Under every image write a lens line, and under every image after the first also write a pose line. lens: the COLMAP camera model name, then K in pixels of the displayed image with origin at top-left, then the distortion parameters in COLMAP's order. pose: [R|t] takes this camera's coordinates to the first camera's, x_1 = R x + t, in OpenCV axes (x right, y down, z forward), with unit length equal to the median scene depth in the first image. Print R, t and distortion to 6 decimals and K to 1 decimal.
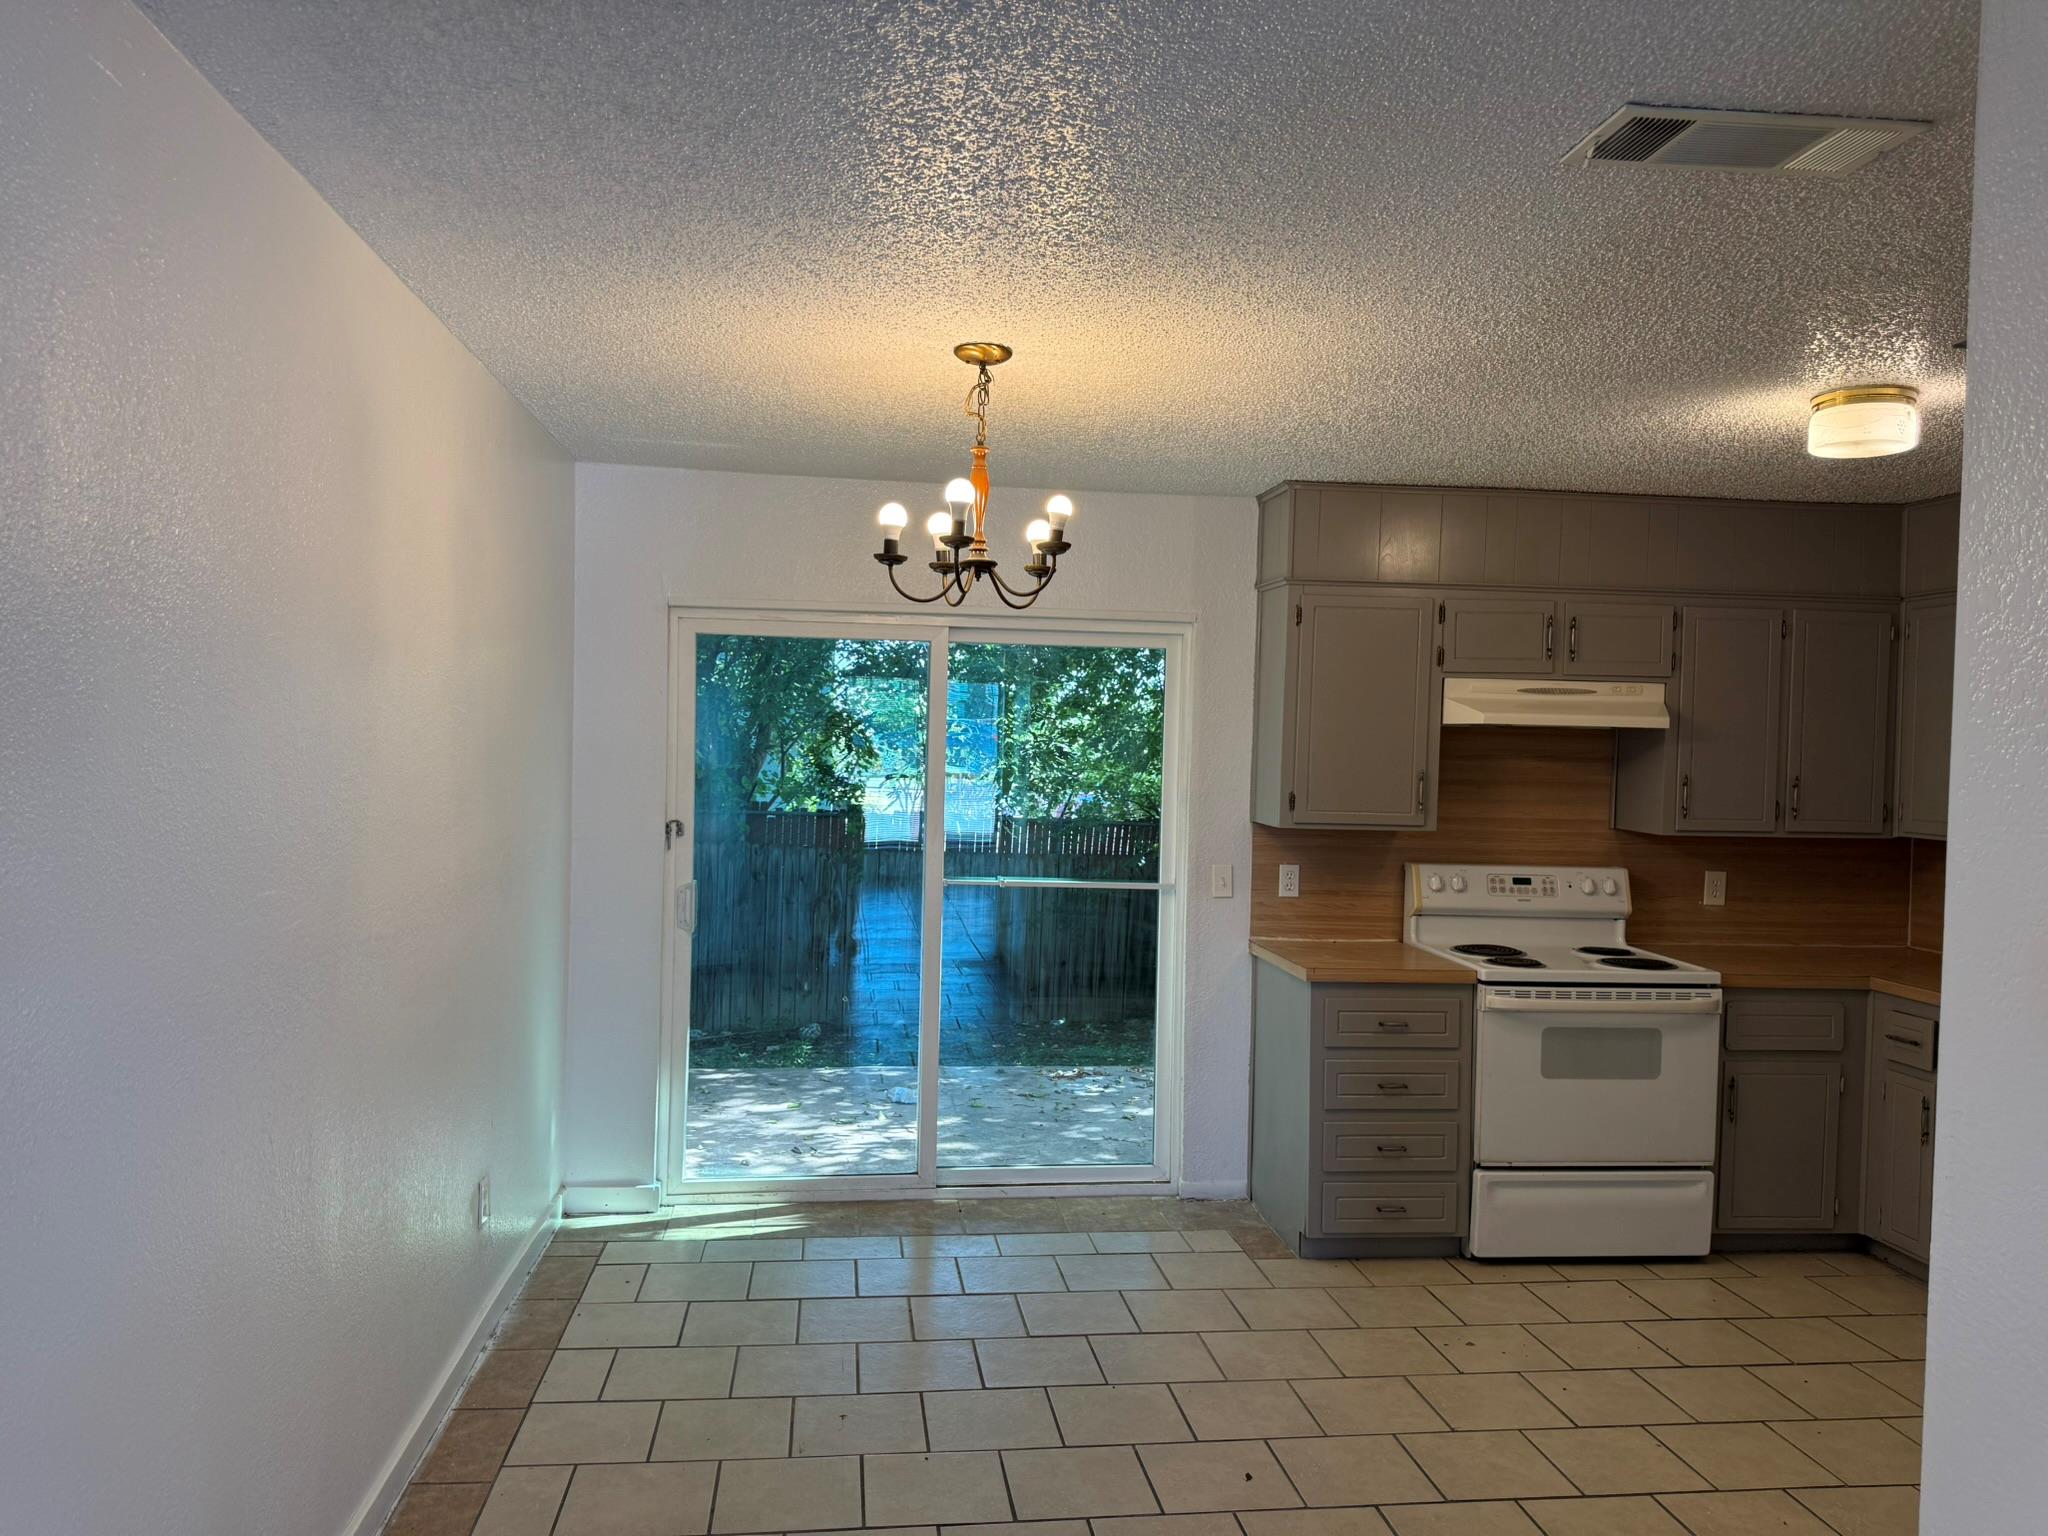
lens RADIAL K [[1431.5, 0, 959.3], [0, 1431.5, 732.3], [0, 0, 1]] dist [0.034785, -0.042347]
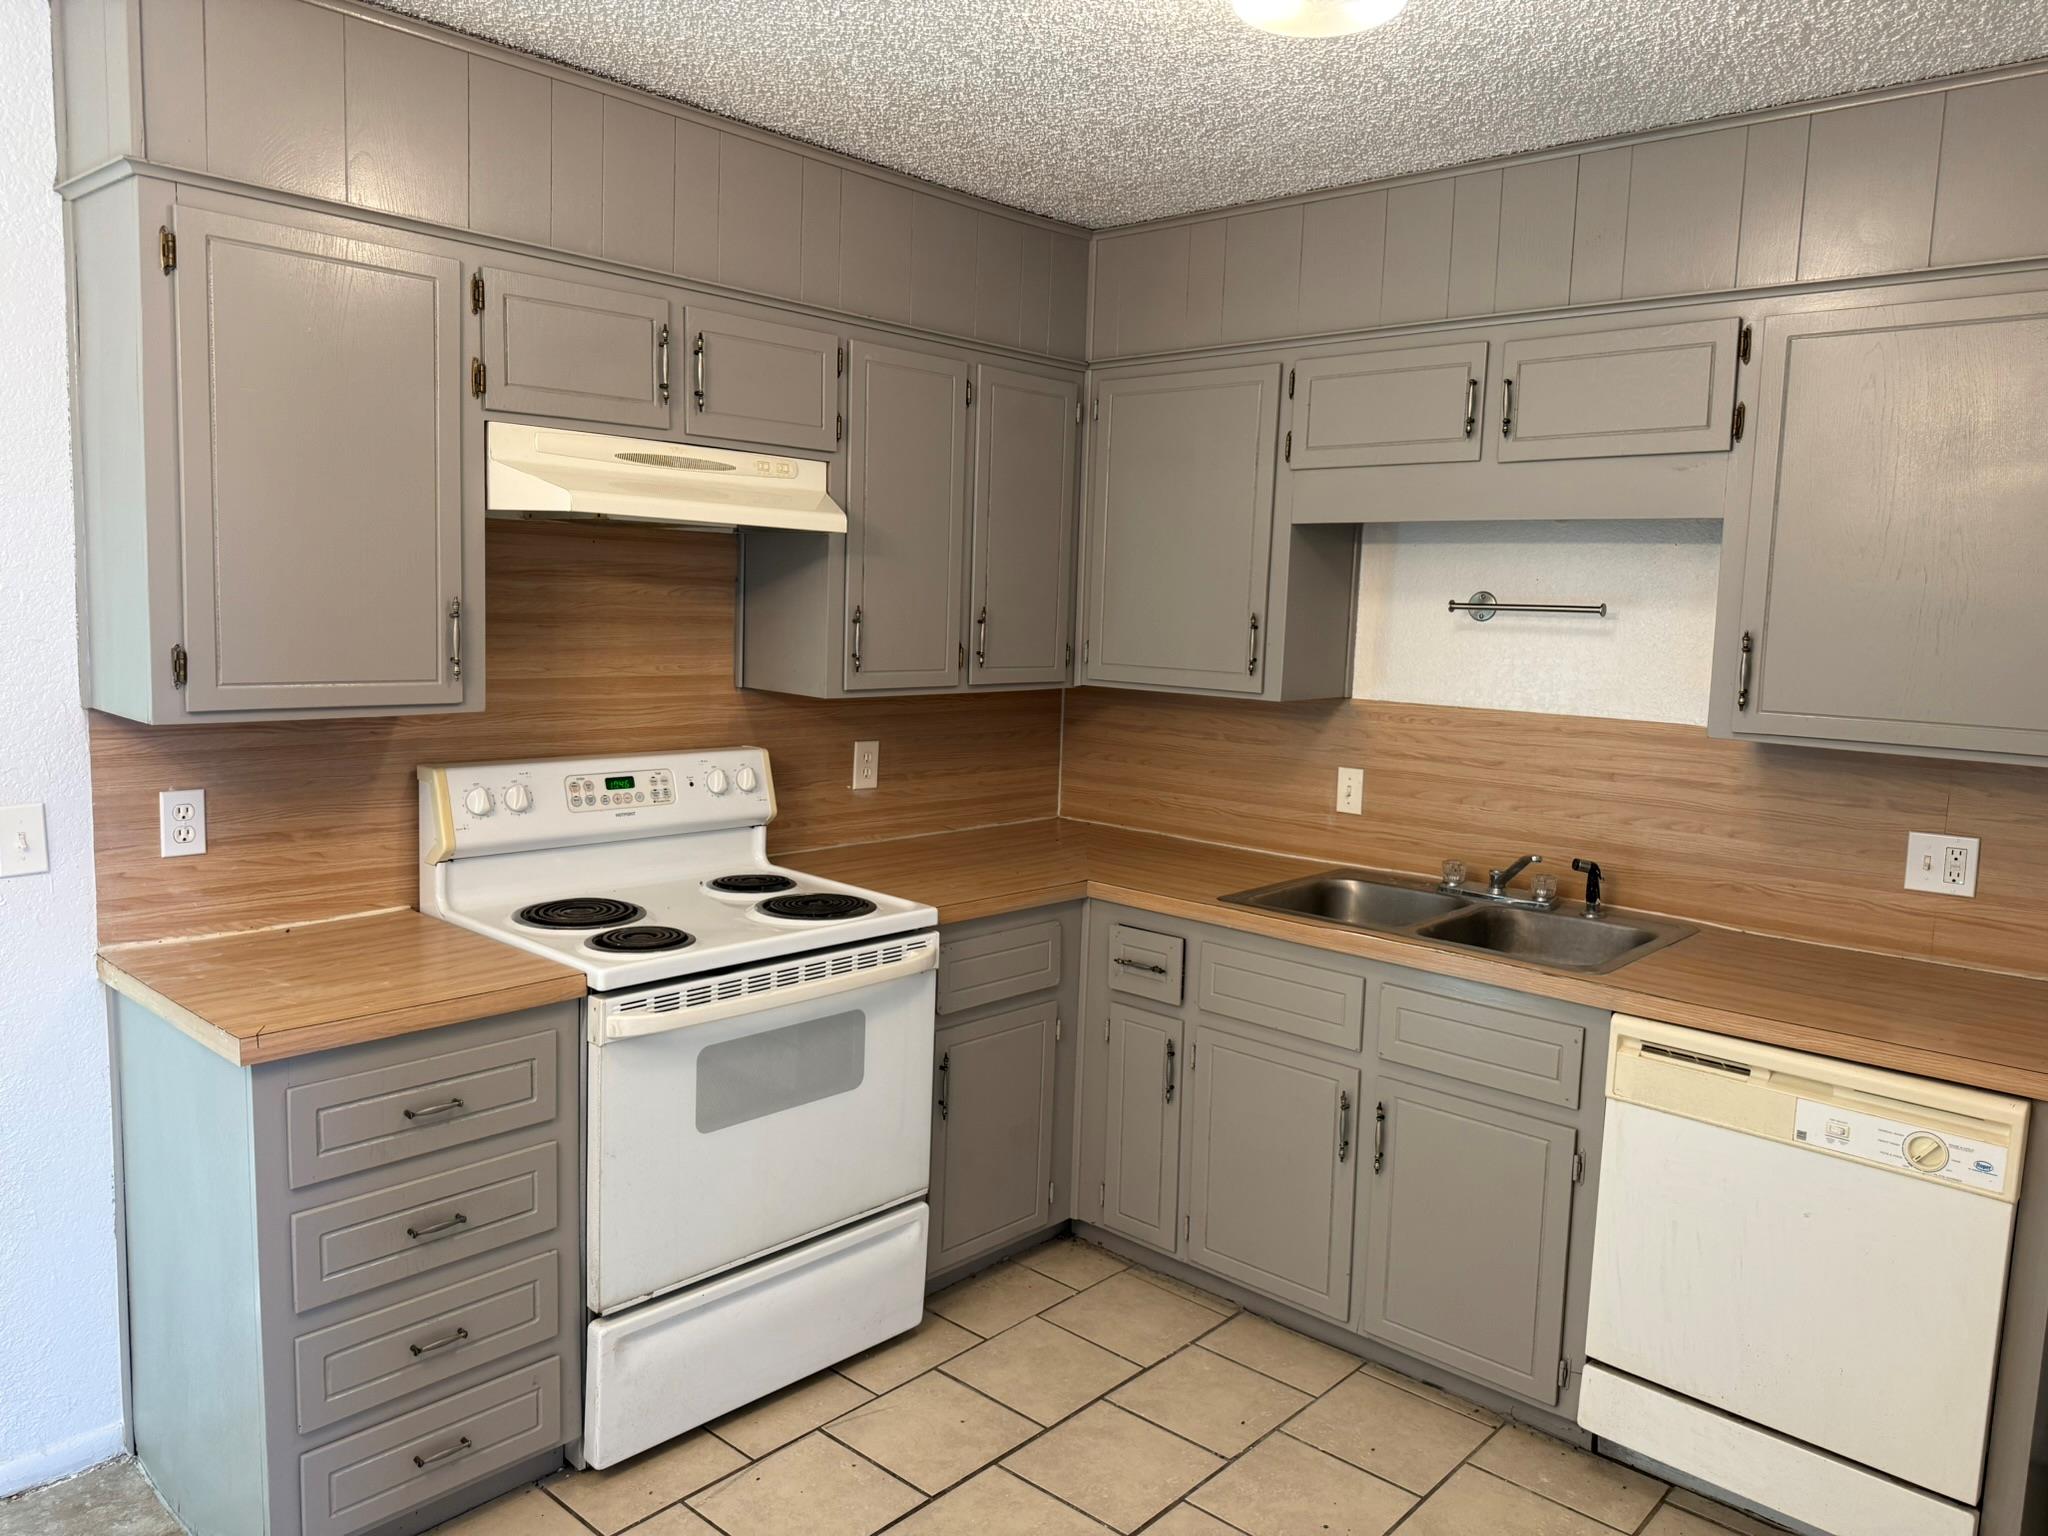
lens RADIAL K [[1431.5, 0, 1033.5], [0, 1431.5, 769.2], [0, 0, 1]] dist [0.034785, -0.042347]
pose [[0.725675, -0.083372, 0.682968, 0.107469], [-0.017317, 0.990104, 0.139265, 0.011166], [-0.687820, -0.112889, 0.717050, 0.452813]]
